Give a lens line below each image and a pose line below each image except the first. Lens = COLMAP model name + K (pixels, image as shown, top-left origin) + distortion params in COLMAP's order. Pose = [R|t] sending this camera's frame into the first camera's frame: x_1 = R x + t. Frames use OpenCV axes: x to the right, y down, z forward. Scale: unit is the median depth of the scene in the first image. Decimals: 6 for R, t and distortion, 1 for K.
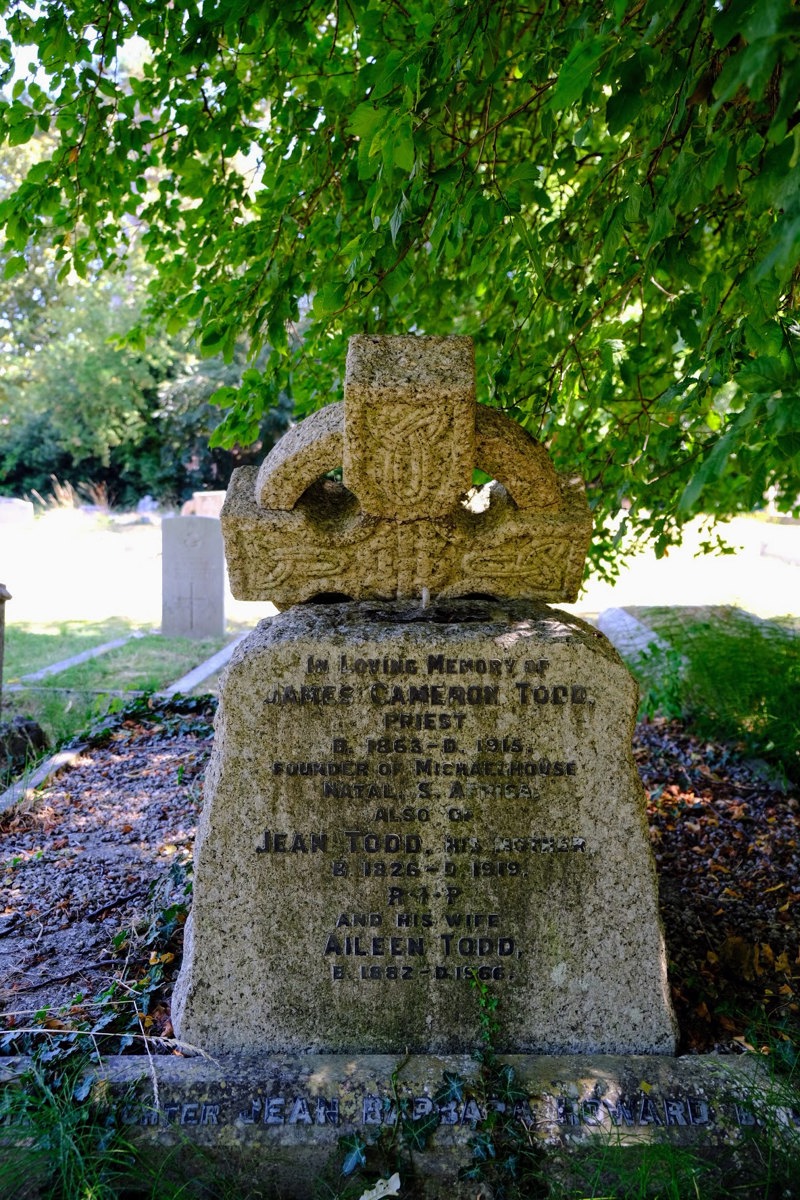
lens RADIAL K [[962.7, 0, 402.3], [0, 962.7, 598.0], [0, 0, 1]] dist [-0.008510, 0.000267]
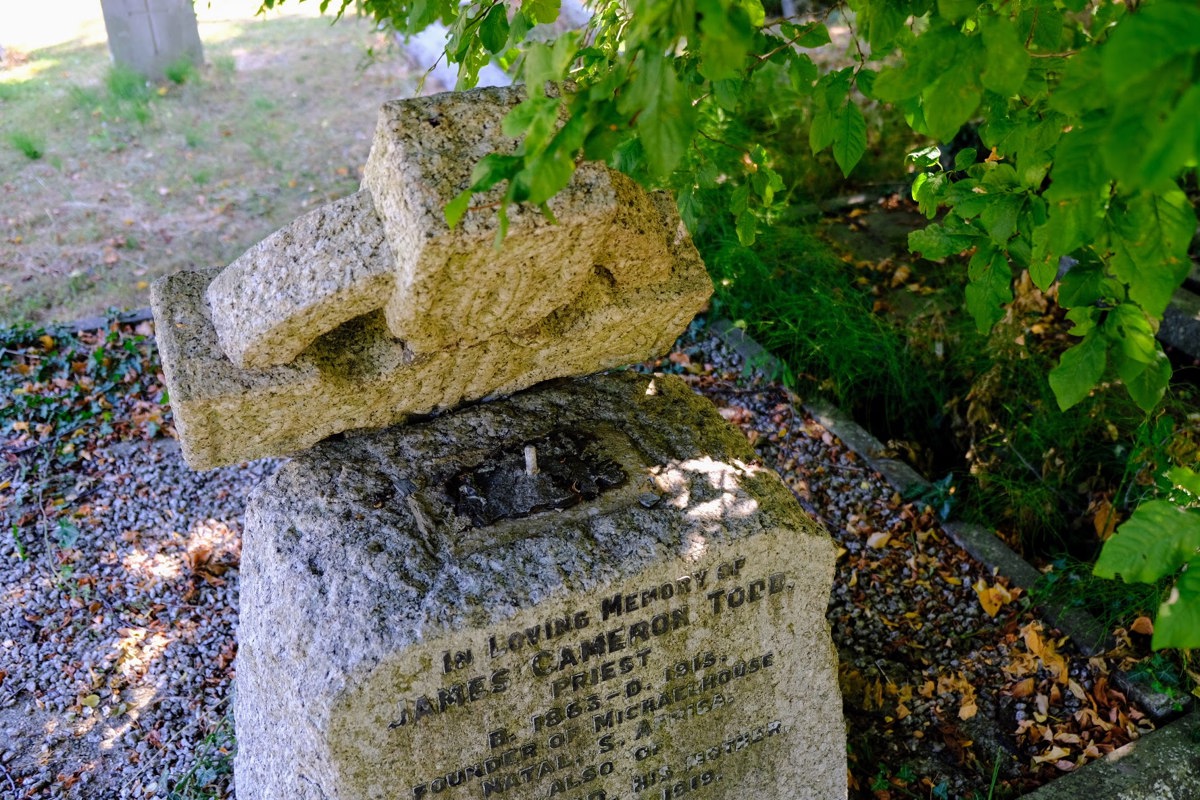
lens RADIAL K [[1133.1, 0, 598.0], [0, 1133.1, 401.7], [0, 0, 1]] dist [0.021501, 0.000000]
pose [[0.898885, -0.239866, 0.366701, -0.250696], [0.059895, 0.896269, 0.439447, -0.445355], [-0.434071, -0.373049, 0.820010, 0.360549]]
